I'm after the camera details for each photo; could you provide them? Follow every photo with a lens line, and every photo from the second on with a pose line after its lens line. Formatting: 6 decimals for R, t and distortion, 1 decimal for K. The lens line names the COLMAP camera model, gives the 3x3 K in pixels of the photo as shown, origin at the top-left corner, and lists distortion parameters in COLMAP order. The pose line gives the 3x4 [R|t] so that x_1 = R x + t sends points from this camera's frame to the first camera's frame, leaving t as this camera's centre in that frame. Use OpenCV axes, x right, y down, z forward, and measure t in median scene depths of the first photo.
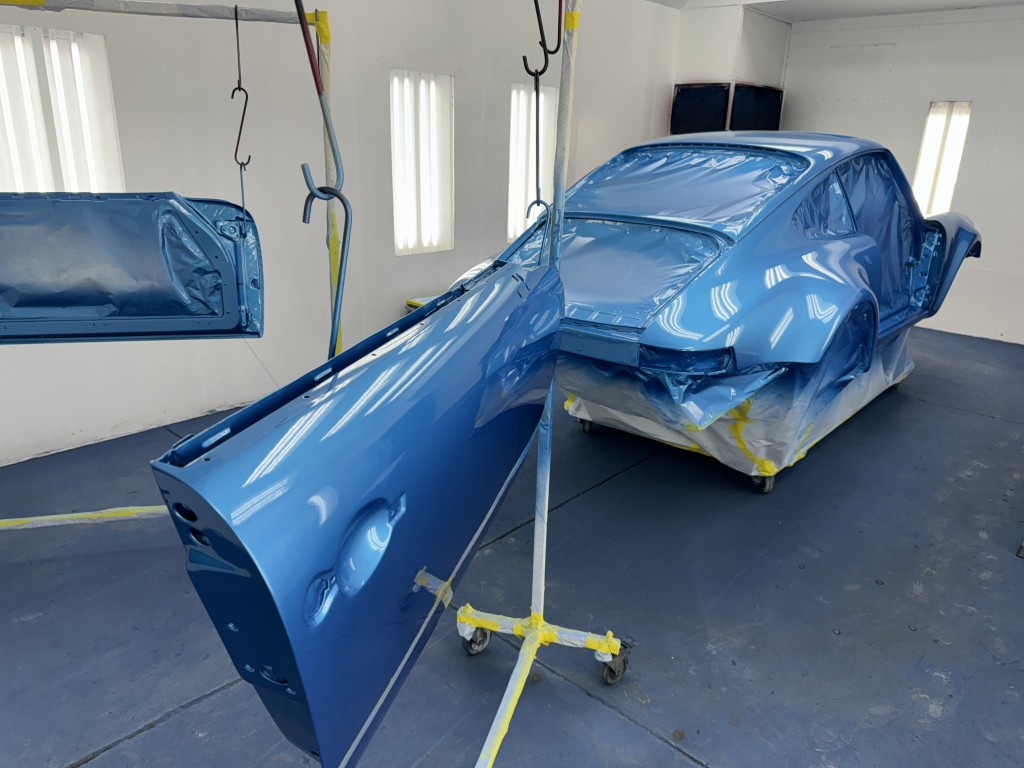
lens RADIAL K [[718.8, 0, 476.3], [0, 718.8, 399.8], [0, 0, 1]] dist [-0.031592, -0.021891]
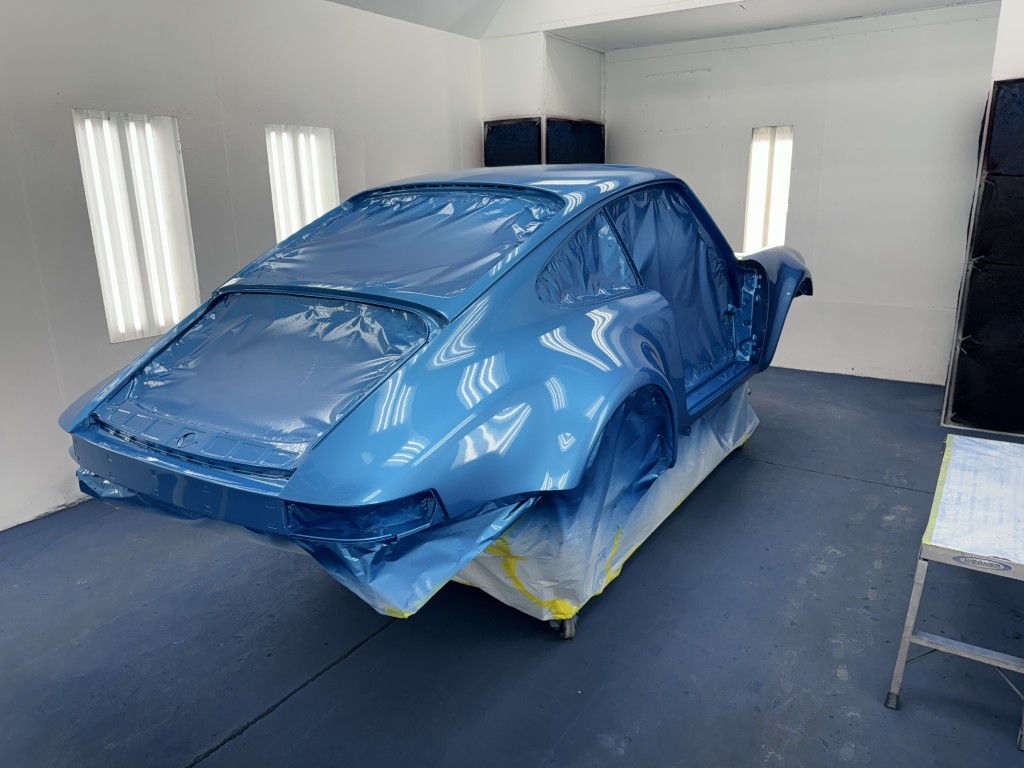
lens RADIAL K [[714.1, 0, 512.0], [0, 714.1, 384.0], [0, 0, 1]] dist [0.069023, -0.223758]
pose [[0.980503, -0.083905, 0.177691, 0.213897], [0.098225, 0.992456, -0.073371, -0.075371], [-0.170194, 0.089394, 0.981347, 0.227914]]
